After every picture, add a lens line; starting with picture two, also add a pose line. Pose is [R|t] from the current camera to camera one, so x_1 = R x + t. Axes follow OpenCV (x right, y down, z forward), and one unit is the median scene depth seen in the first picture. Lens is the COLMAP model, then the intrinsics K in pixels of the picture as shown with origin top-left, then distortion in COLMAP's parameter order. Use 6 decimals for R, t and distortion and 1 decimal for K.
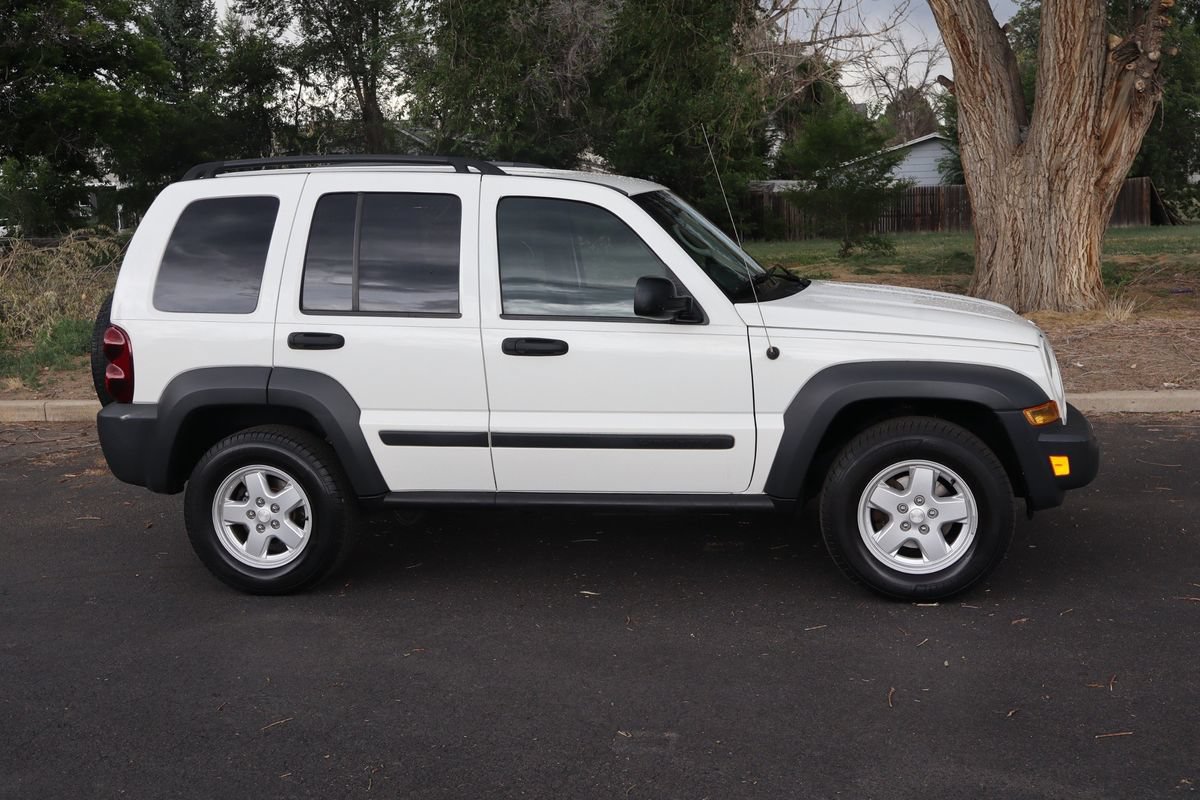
lens RADIAL K [[1345.2, 0, 600.0], [0, 1345.2, 400.0], [0, 0, 1]] dist [0.017747, -0.010292]
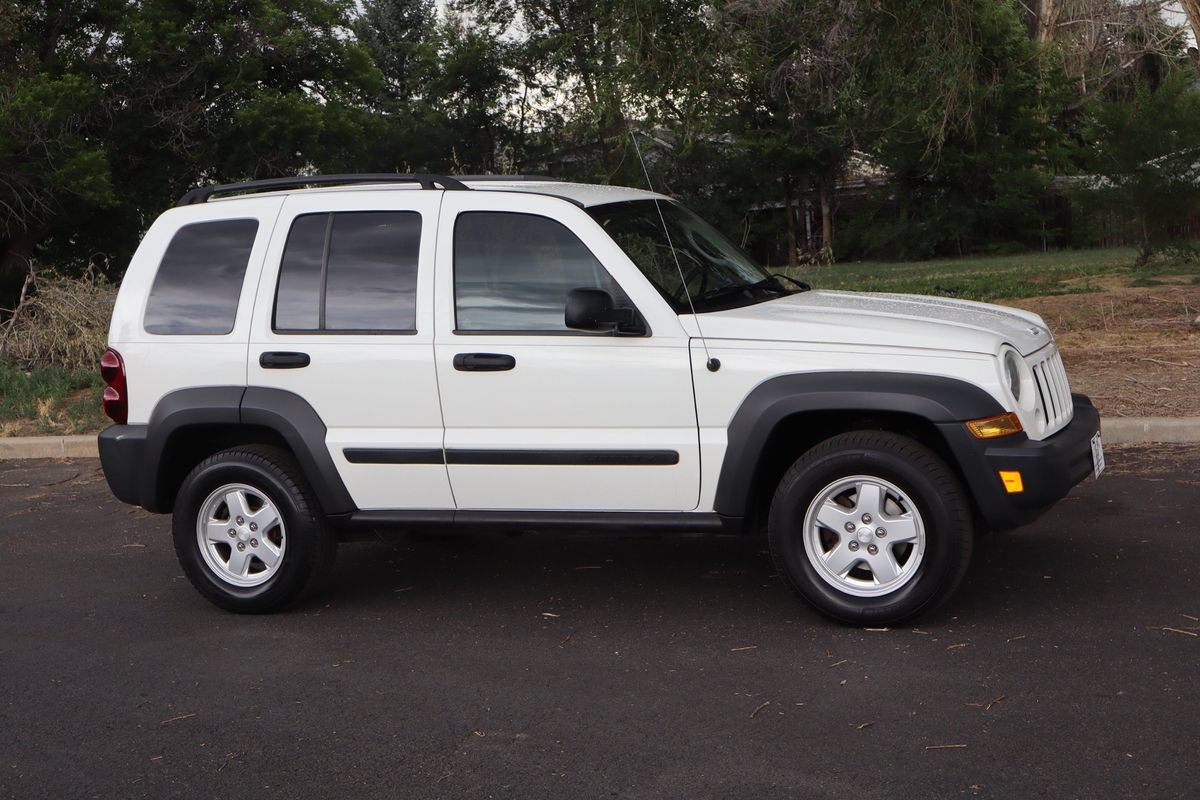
lens RADIAL K [[1618.1, 0, 600.0], [0, 1618.1, 400.0], [0, 0, 1]] dist [0.018574, -0.011910]
pose [[0.980151, -0.008362, -0.198074, 0.258096], [0.002241, 0.999514, -0.031106, 0.024208], [0.198238, 0.030045, 0.979693, -0.141931]]
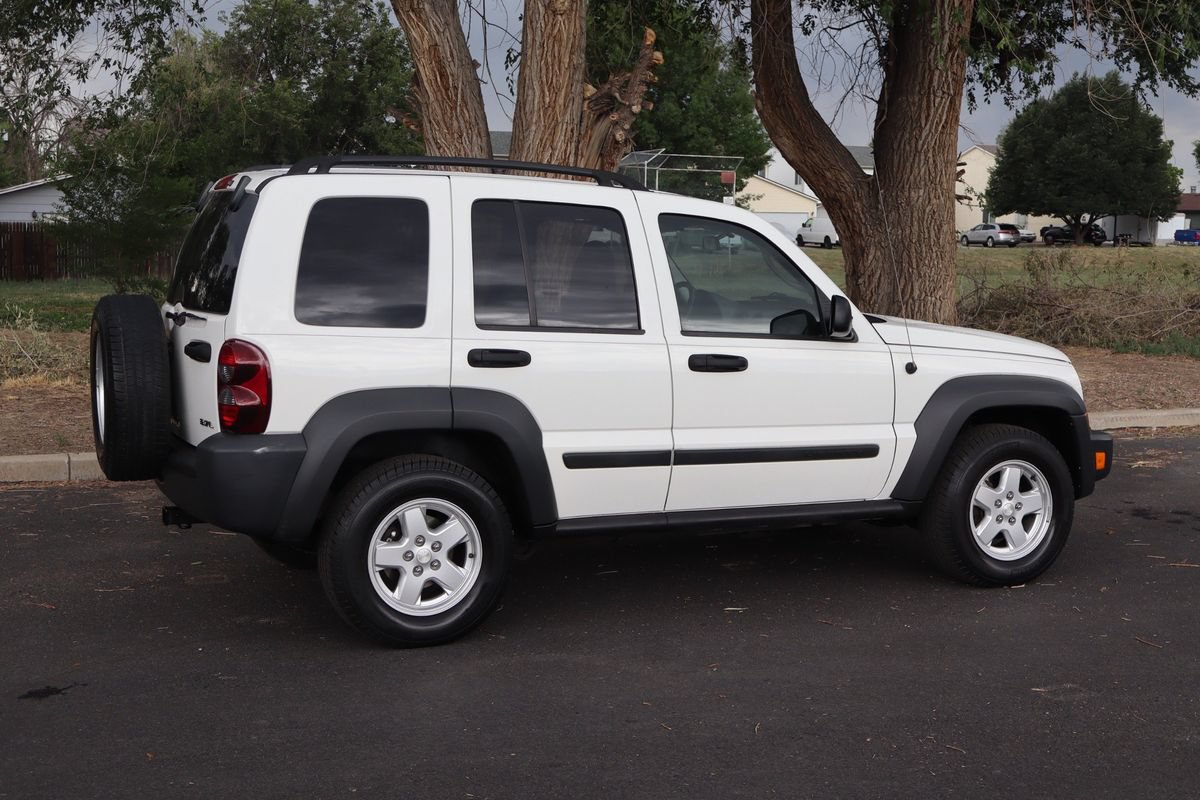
lens RADIAL K [[1618.1, 0, 600.0], [0, 1618.1, 400.0], [0, 0, 1]] dist [0.018574, -0.011910]
pose [[0.822333, -0.011057, 0.568900, -0.772534], [0.040995, 0.998364, -0.039853, 0.031090], [-0.567528, 0.056095, 0.821441, 0.053463]]
